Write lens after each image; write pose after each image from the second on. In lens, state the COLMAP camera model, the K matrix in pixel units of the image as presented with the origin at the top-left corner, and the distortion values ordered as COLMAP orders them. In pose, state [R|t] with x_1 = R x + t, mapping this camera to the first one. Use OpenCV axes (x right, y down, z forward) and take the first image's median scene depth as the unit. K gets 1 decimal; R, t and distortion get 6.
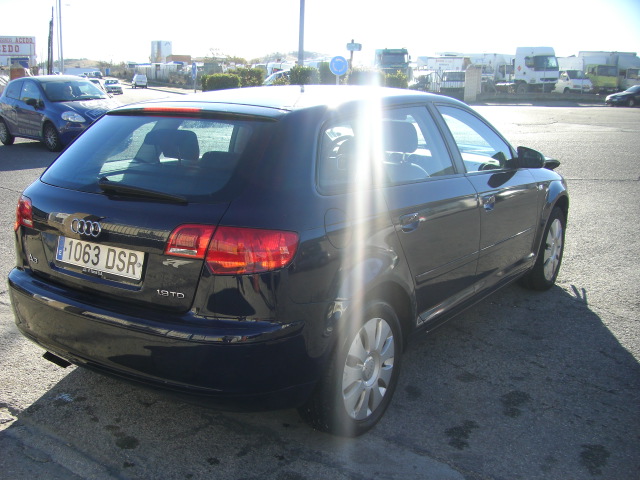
lens RADIAL K [[718.4, 0, 283.0], [0, 718.4, 299.4], [0, 0, 1]] dist [-0.146512, 0.036677]
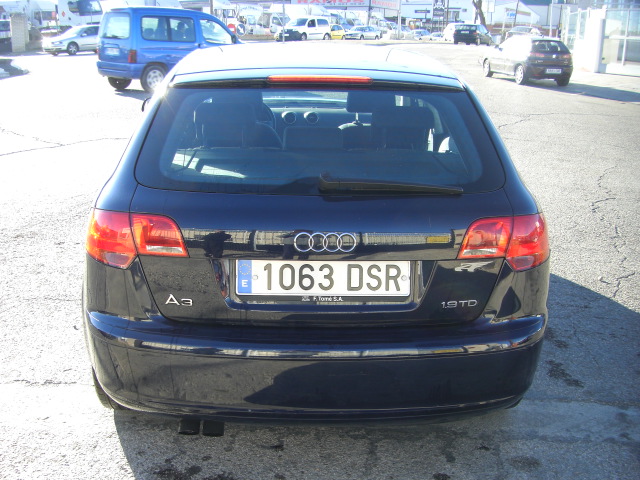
lens RADIAL K [[718.4, 0, 283.0], [0, 718.4, 299.4], [0, 0, 1]] dist [-0.146512, 0.036677]
pose [[0.795274, -0.211673, 0.568096, -0.733652], [0.170132, 0.977334, 0.125989, -0.141437], [-0.581888, -0.003544, 0.813261, 0.403171]]
